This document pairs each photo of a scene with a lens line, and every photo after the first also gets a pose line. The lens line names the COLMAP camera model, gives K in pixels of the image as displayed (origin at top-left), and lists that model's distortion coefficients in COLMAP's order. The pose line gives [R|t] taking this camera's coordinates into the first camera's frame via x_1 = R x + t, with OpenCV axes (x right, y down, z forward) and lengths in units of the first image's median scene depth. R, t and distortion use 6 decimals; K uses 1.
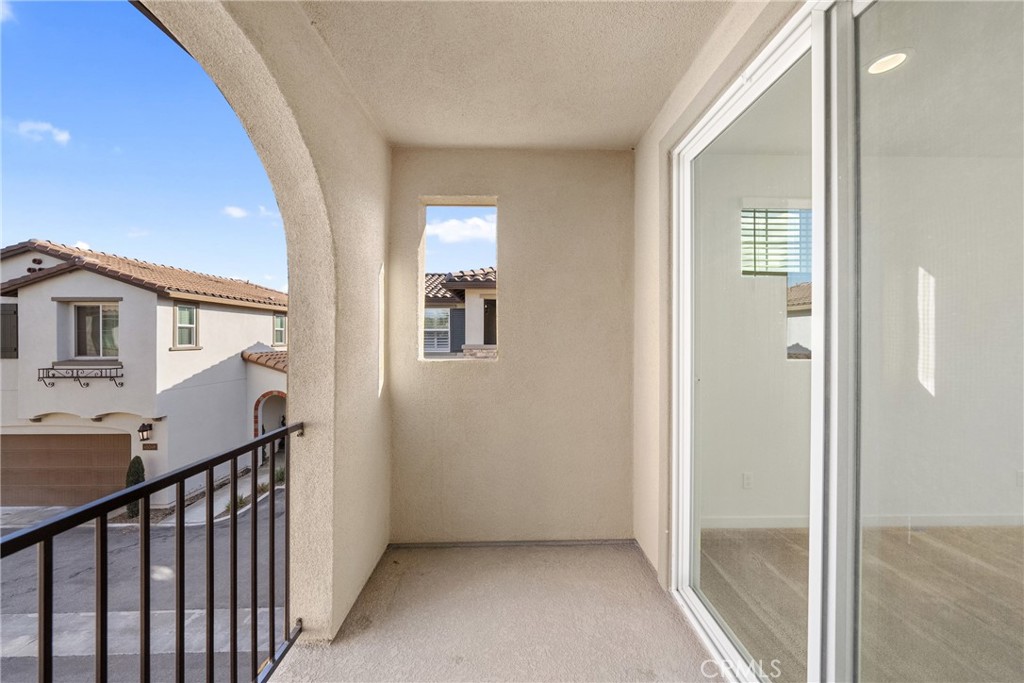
lens RADIAL K [[358.9, 0, 512.9], [0, 358.9, 337.9], [0, 0, 1]] dist [-0.000716, -0.000058]
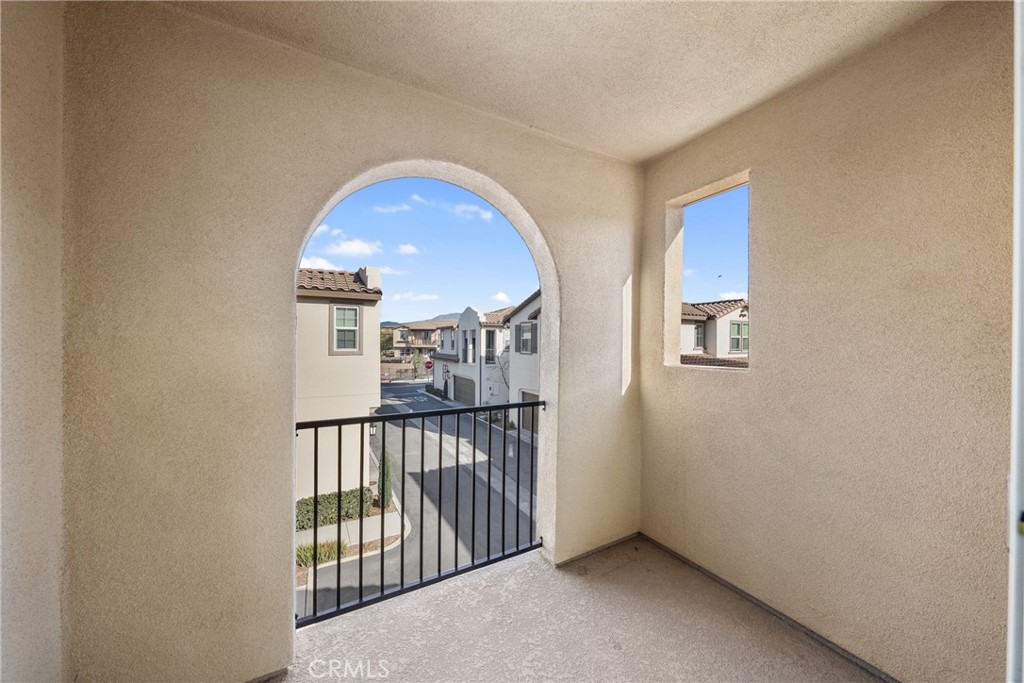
lens RADIAL K [[347.7, 0, 511.1], [0, 347.7, 341.6], [0, 0, 1]] dist [-0.000369, -0.000032]
pose [[0.478771, 0.002665, -0.877936, 0.564274], [-0.006057, 0.999982, -0.000268, -0.000330], [0.877919, 0.005446, 0.478778, 0.216199]]
